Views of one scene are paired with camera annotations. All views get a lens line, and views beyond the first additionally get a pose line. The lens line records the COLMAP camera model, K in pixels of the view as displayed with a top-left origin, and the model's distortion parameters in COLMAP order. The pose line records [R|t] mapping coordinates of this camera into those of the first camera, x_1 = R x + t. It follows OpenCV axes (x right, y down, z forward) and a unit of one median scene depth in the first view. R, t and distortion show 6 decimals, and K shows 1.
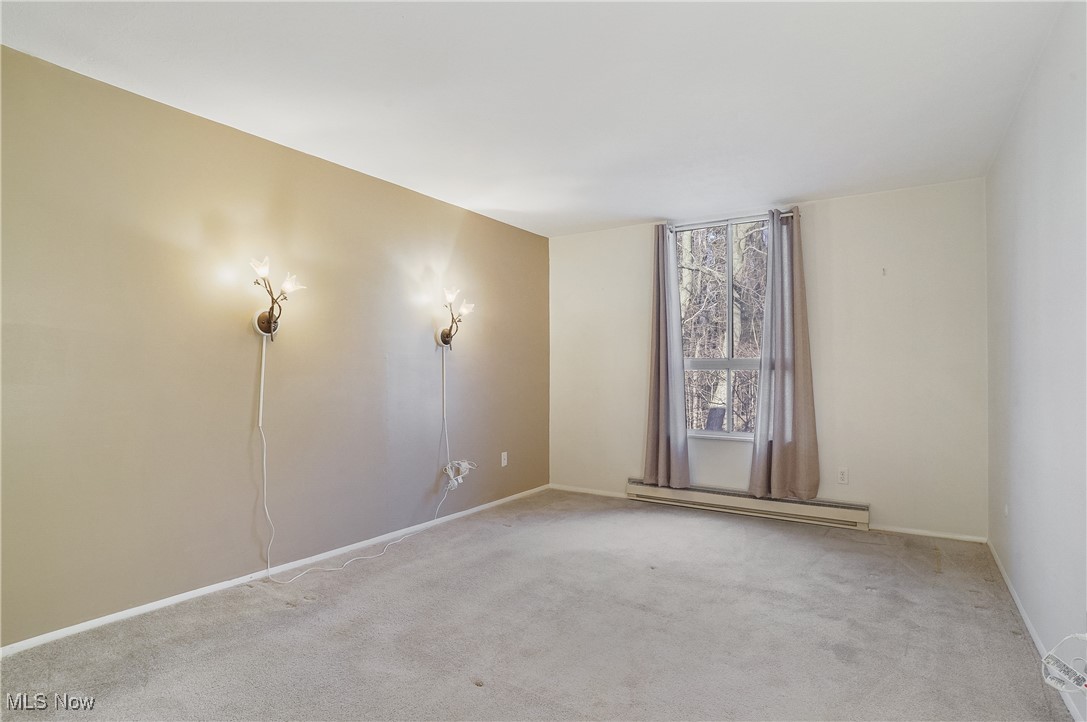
lens RADIAL K [[574.1, 0, 544.1], [0, 574.1, 366.6], [0, 0, 1]] dist [-0.063820, 0.029186]
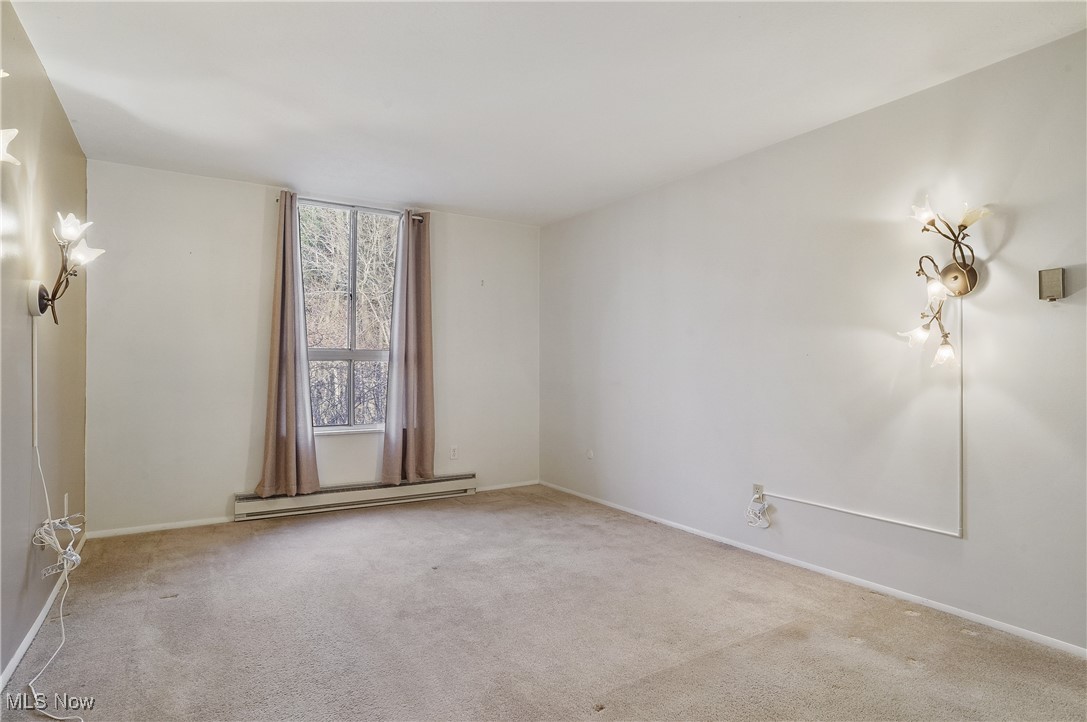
lens RADIAL K [[574.1, 0, 543.6], [0, 574.1, 358.2], [0, 0, 1]] dist [-0.063820, 0.029186]
pose [[0.400268, 0.011115, 0.916331, -0.470813], [-0.013764, 0.999887, -0.006116, 0.002367], [-0.916295, -0.010164, 0.400376, 0.341740]]
